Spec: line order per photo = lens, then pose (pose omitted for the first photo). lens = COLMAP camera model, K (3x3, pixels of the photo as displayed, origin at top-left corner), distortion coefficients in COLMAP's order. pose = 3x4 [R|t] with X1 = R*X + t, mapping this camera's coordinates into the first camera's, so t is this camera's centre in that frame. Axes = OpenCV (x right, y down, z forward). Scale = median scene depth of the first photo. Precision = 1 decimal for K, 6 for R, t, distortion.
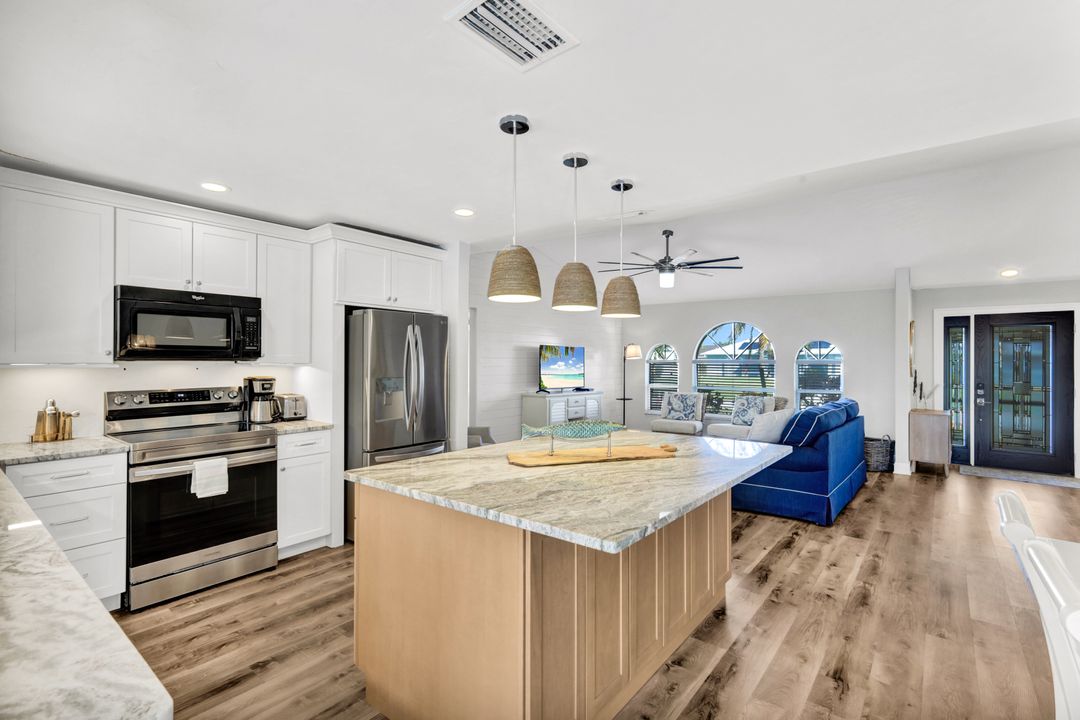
lens RADIAL K [[499.7, 0, 537.5], [0, 499.7, 358.6], [0, 0, 1]] dist [0.005627, 0.000563]
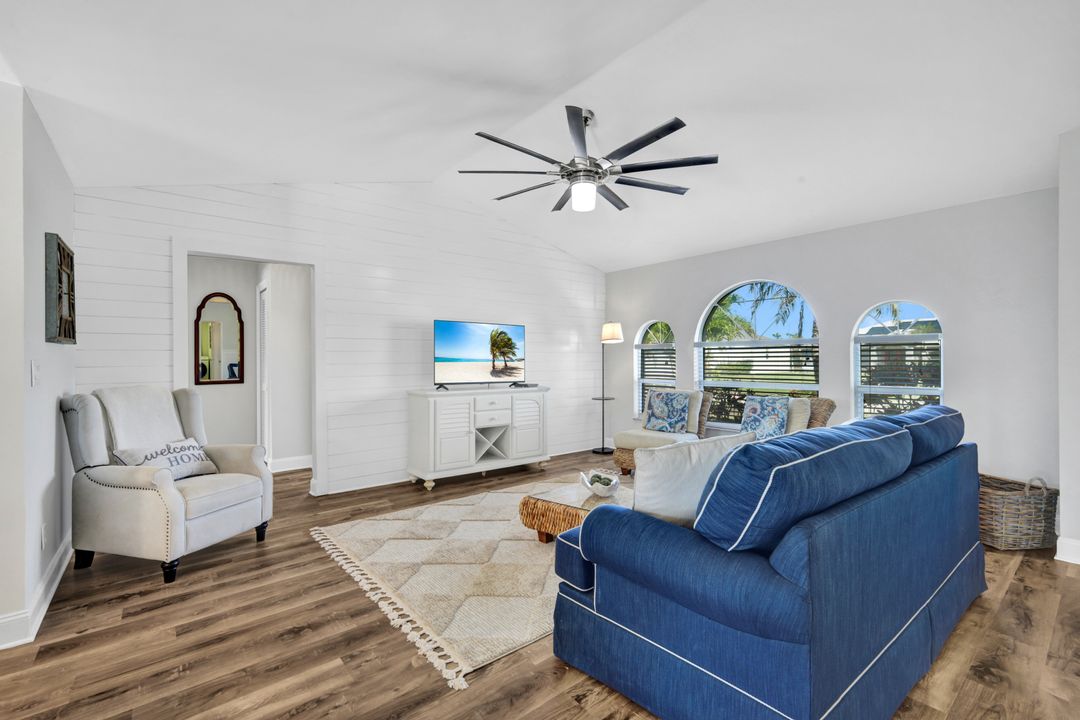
lens RADIAL K [[470.3, 0, 538.6], [0, 470.3, 357.8], [0, 0, 1]] dist [0.002825, 0.000860]
pose [[0.979120, -0.007854, -0.203133, 0.536890], [0.008389, 0.999963, 0.001774, 0.049039], [0.203112, -0.003441, 0.979150, 0.768542]]
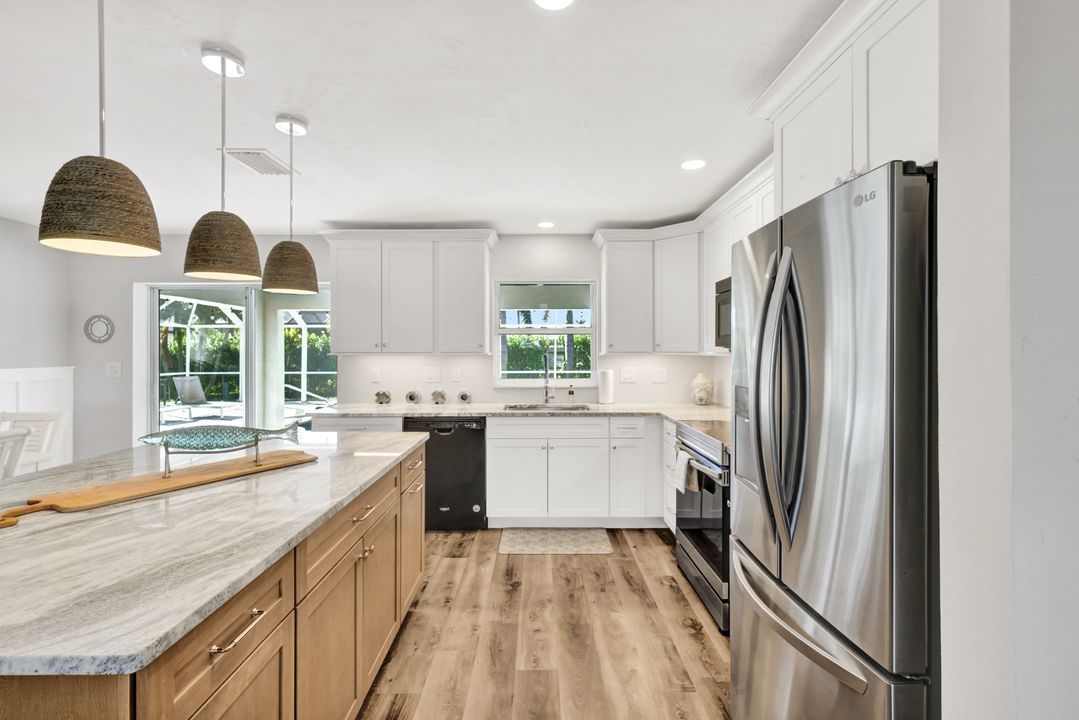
lens RADIAL K [[469.9, 0, 540.5], [0, 469.9, 353.1], [0, 0, 1]] dist [0.002825, 0.000860]
pose [[-0.772771, 0.001846, -0.634682, 0.102758], [0.003068, 0.999995, -0.000827, 0.008670], [0.634678, -0.002587, -0.772773, 1.212339]]
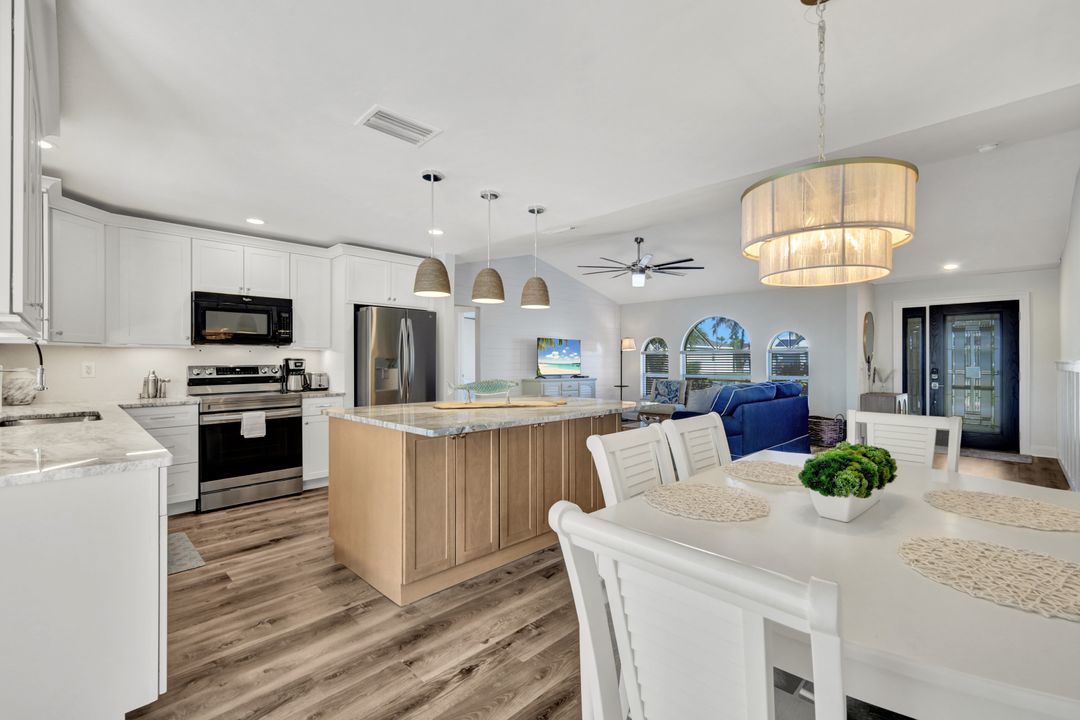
lens RADIAL K [[470.3, 0, 537.0], [0, 470.3, 359.5], [0, 0, 1]] dist [0.002825, 0.000860]
pose [[0.994335, -0.004475, -0.106197, 0.235267], [0.004772, 0.999985, 0.002542, 0.040881], [0.106184, -0.003034, 0.994342, -0.199692]]
